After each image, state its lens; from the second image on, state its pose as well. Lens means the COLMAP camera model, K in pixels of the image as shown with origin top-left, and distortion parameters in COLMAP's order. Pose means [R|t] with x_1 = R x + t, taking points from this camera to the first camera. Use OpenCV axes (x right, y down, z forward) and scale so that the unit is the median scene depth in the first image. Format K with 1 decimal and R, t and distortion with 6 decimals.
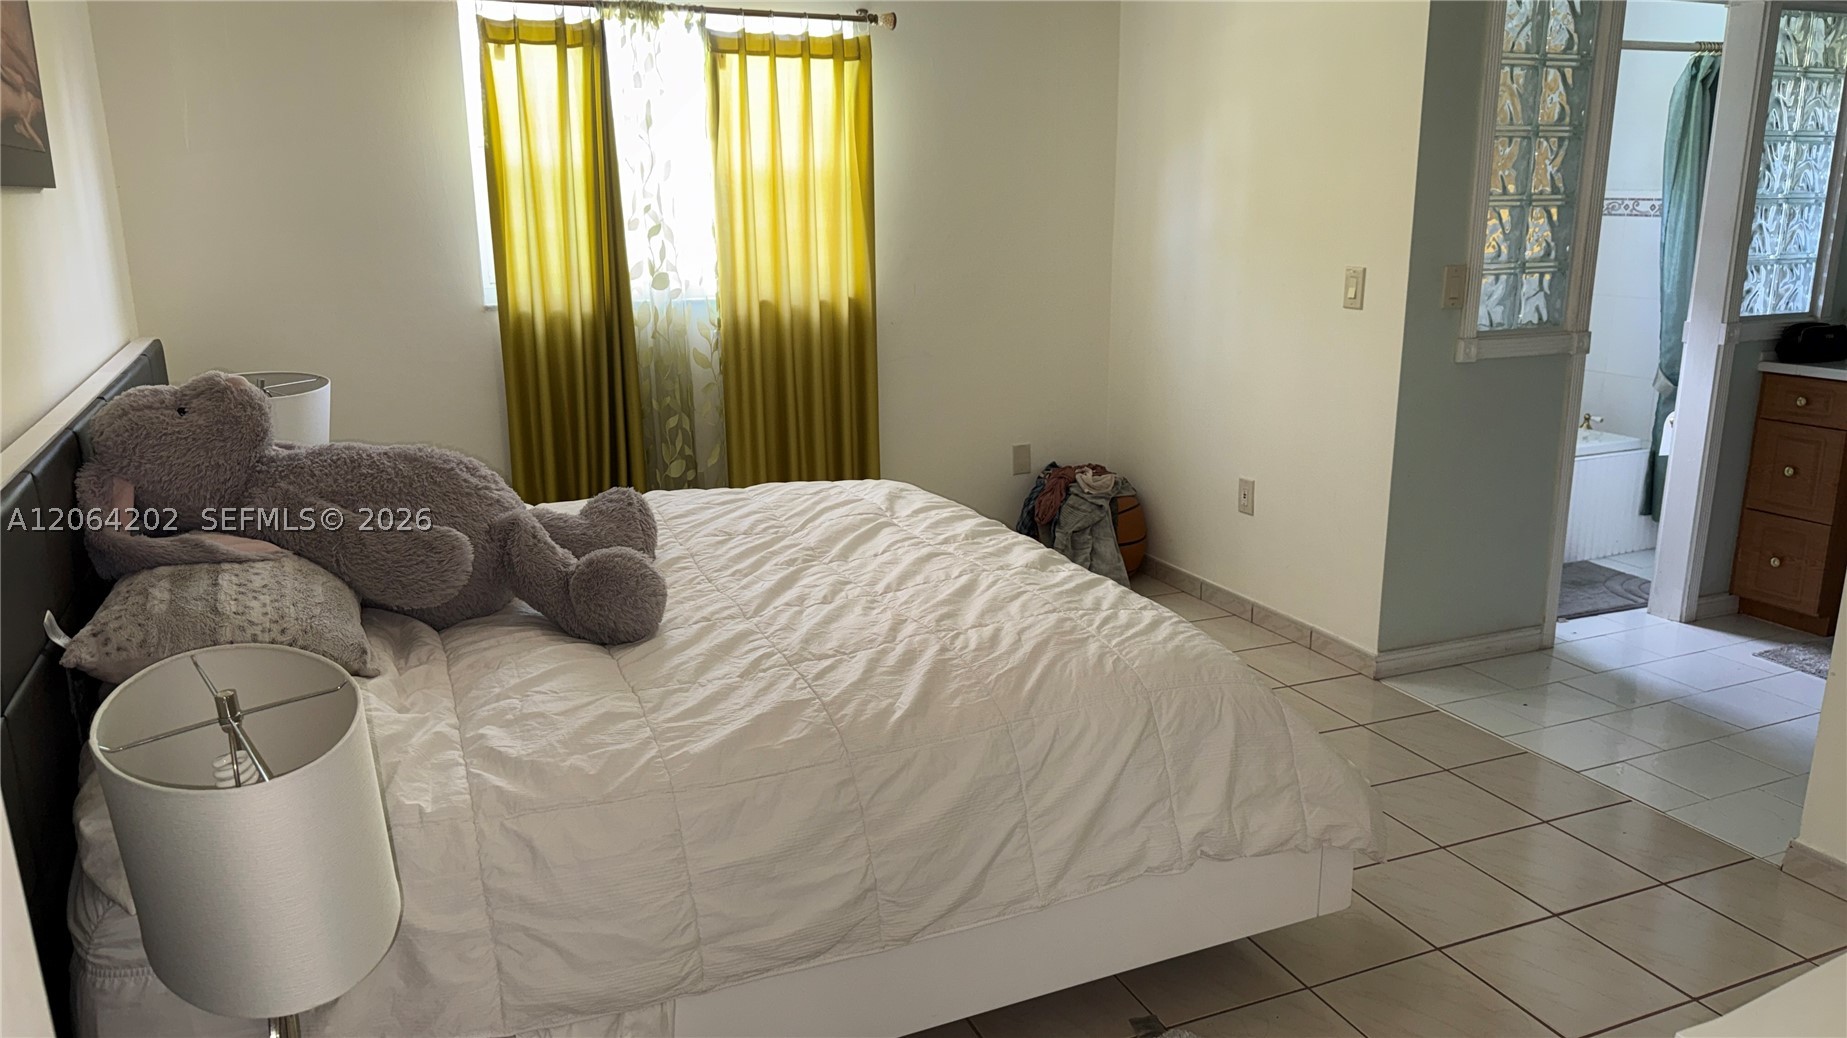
lens RADIAL K [[1289.9, 0, 926.4], [0, 1289.9, 528.1], [0, 0, 1]] dist [0.060864, -0.068470]
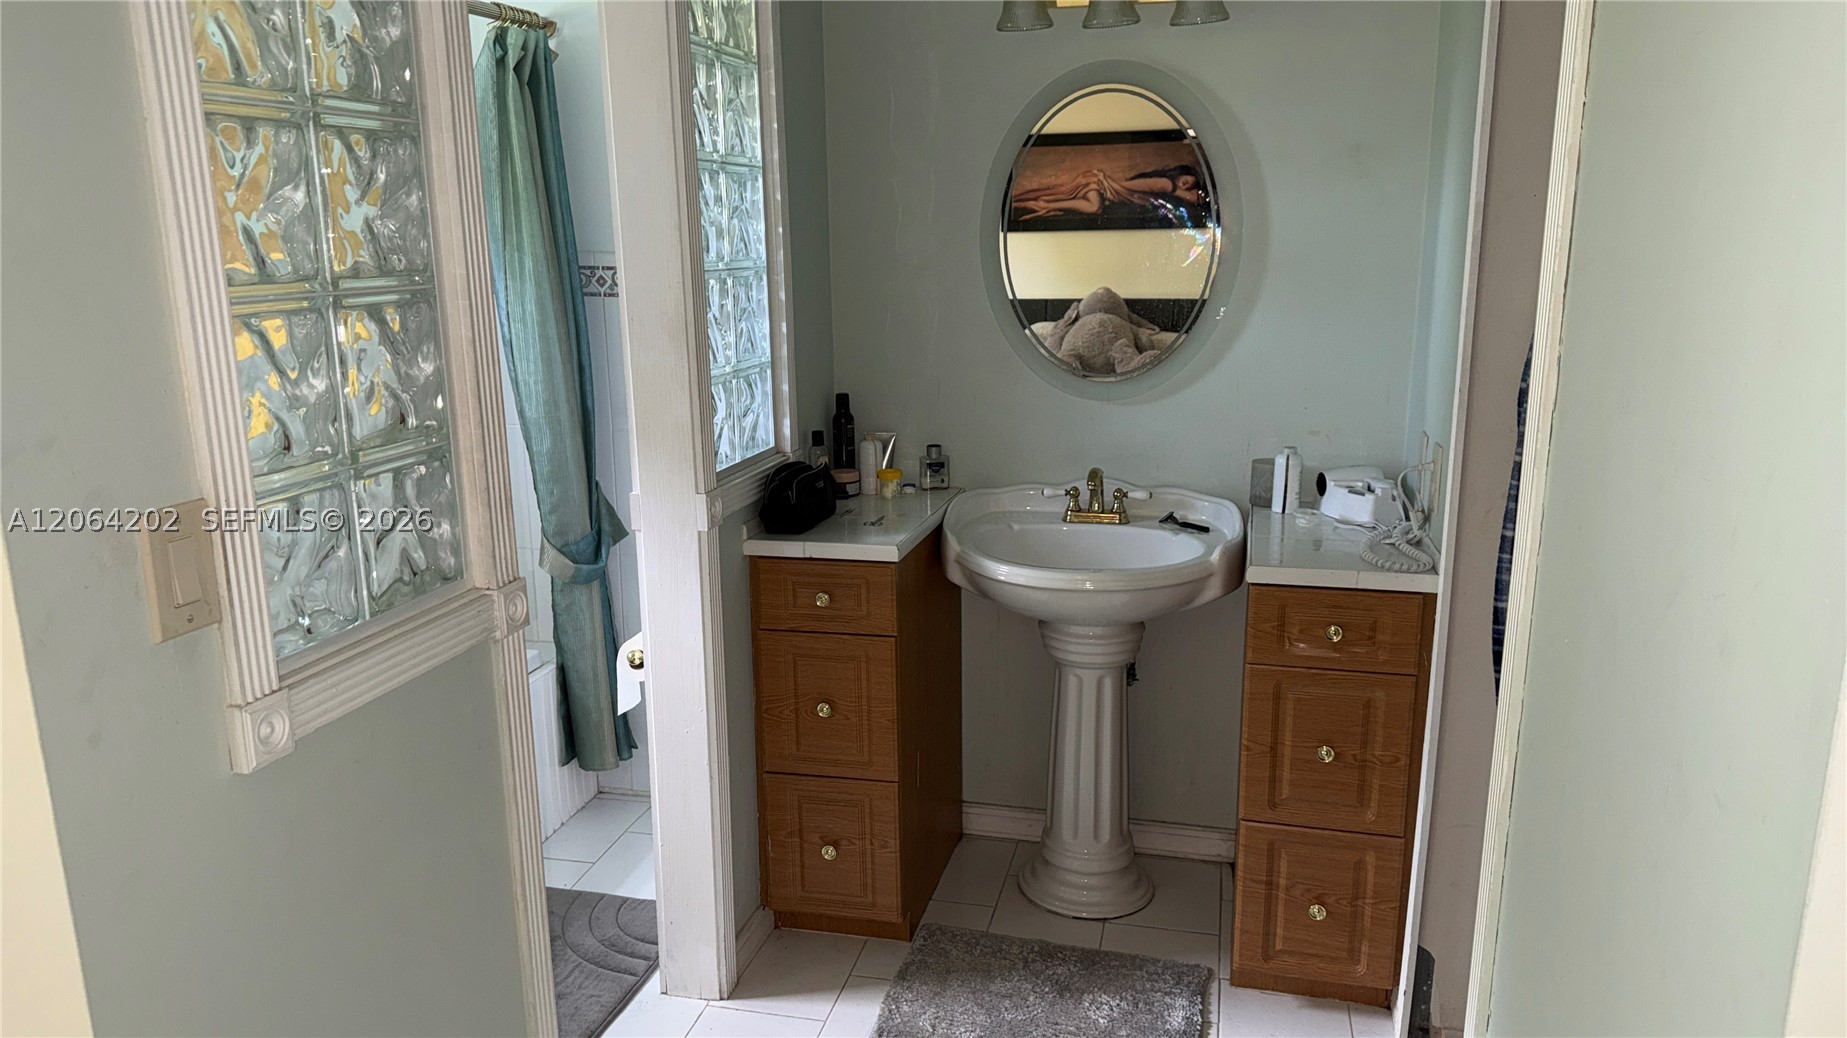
lens RADIAL K [[1289.9, 0, 939.0], [0, 1289.9, 533.3], [0, 0, 1]] dist [0.060864, -0.068470]
pose [[0.597961, -0.179069, 0.781266, 0.231031], [0.203186, 0.976751, 0.068361, -0.153042], [-0.775344, 0.117865, 0.620443, 0.565133]]
